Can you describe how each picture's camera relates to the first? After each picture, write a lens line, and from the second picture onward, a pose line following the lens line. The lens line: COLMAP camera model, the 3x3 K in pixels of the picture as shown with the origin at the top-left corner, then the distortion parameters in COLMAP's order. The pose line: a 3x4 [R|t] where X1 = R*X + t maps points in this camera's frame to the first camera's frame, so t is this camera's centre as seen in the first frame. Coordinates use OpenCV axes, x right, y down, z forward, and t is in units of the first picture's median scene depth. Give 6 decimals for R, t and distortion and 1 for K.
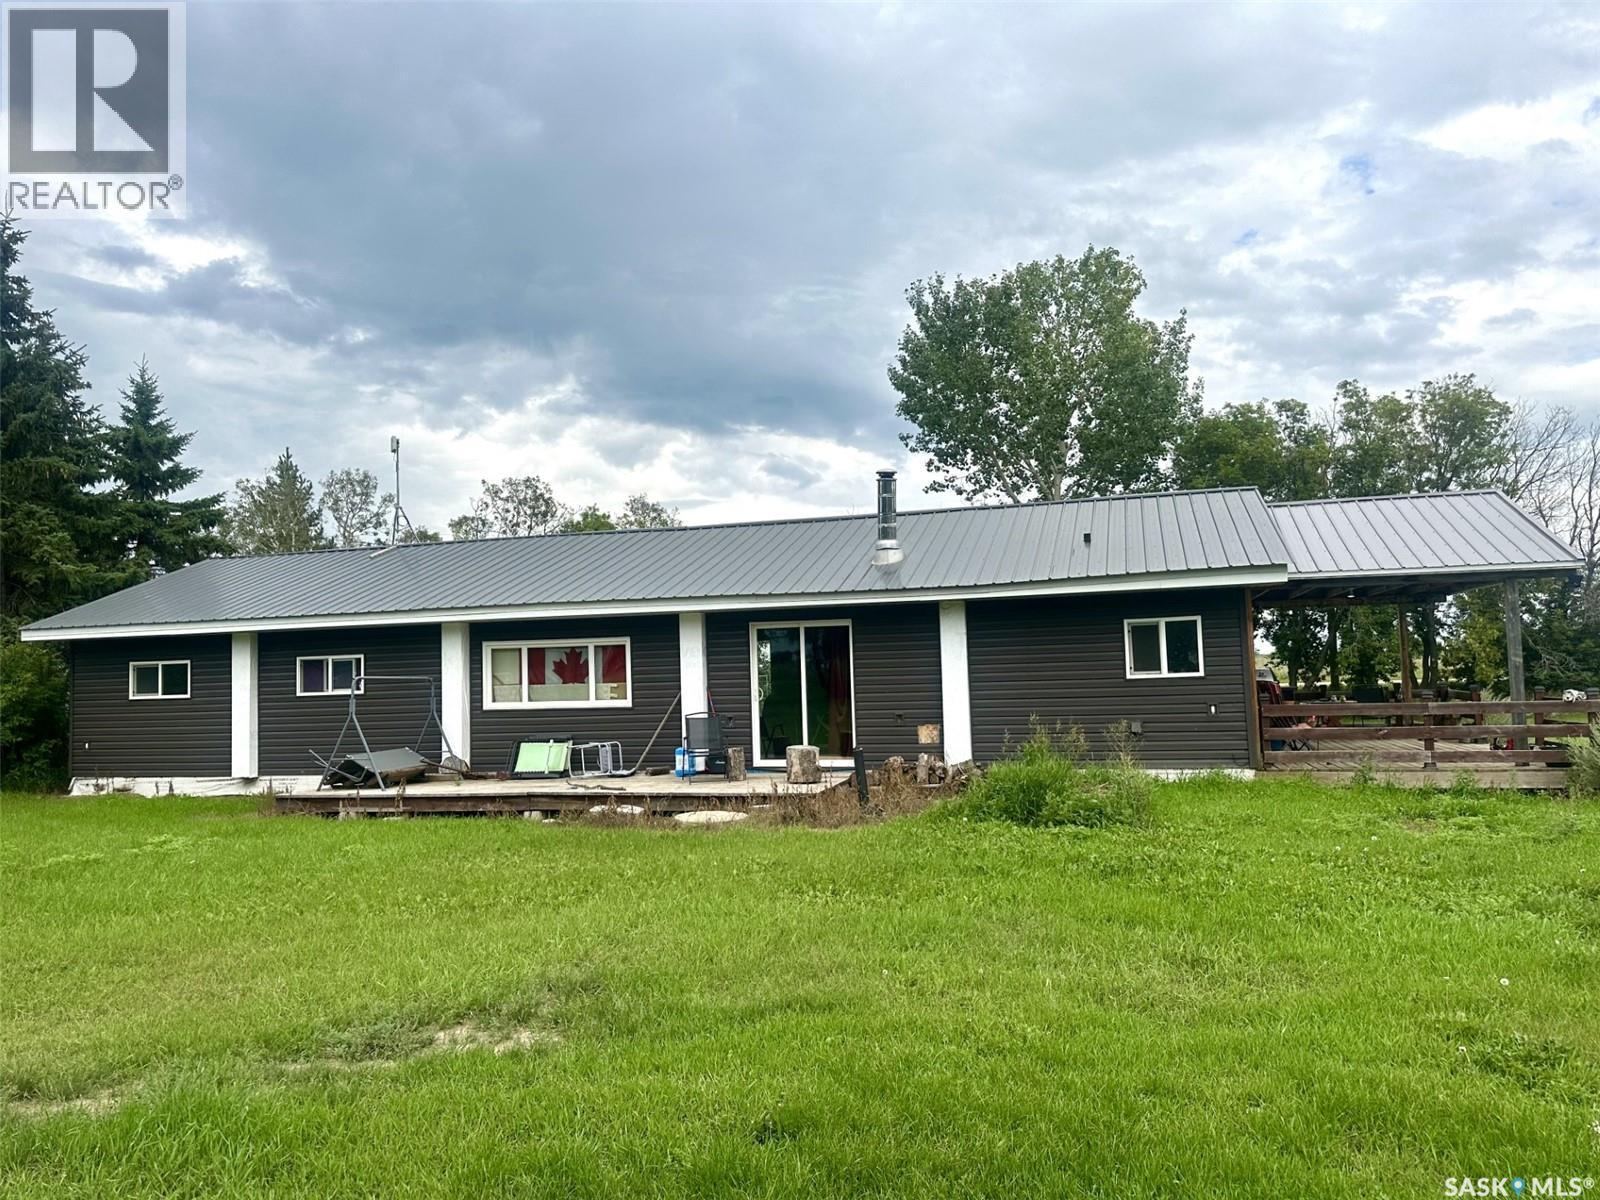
lens RADIAL K [[1026.3, 0, 800.0], [0, 1026.3, 600.0], [0, 0, 1]] dist [0.119470, -0.158273]
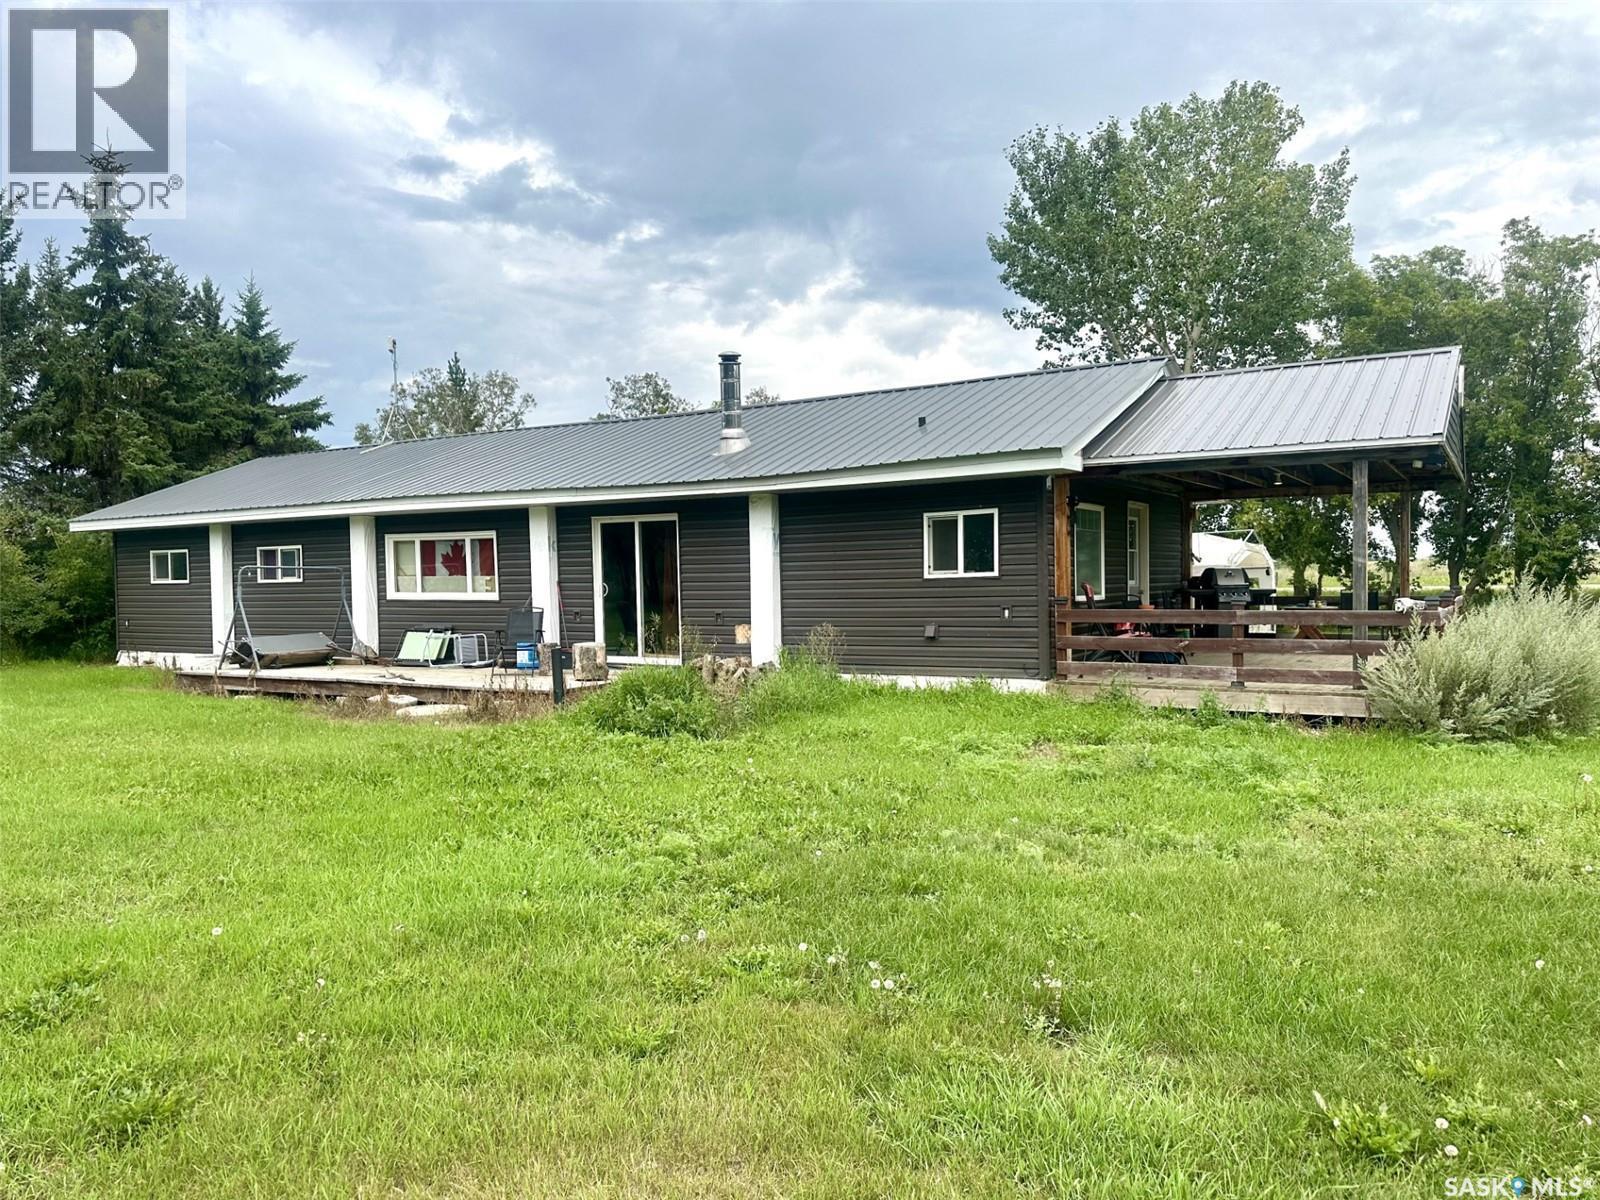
lens RADIAL K [[1121.5, 0, 800.0], [0, 1121.5, 600.0], [0, 0, 1]] dist [0.012266, 0.002302]
pose [[0.963917, 0.023294, -0.265182, 0.371914], [-0.000011, 0.996167, 0.087466, 0.006911], [0.266203, -0.084307, 0.960223, 0.020104]]
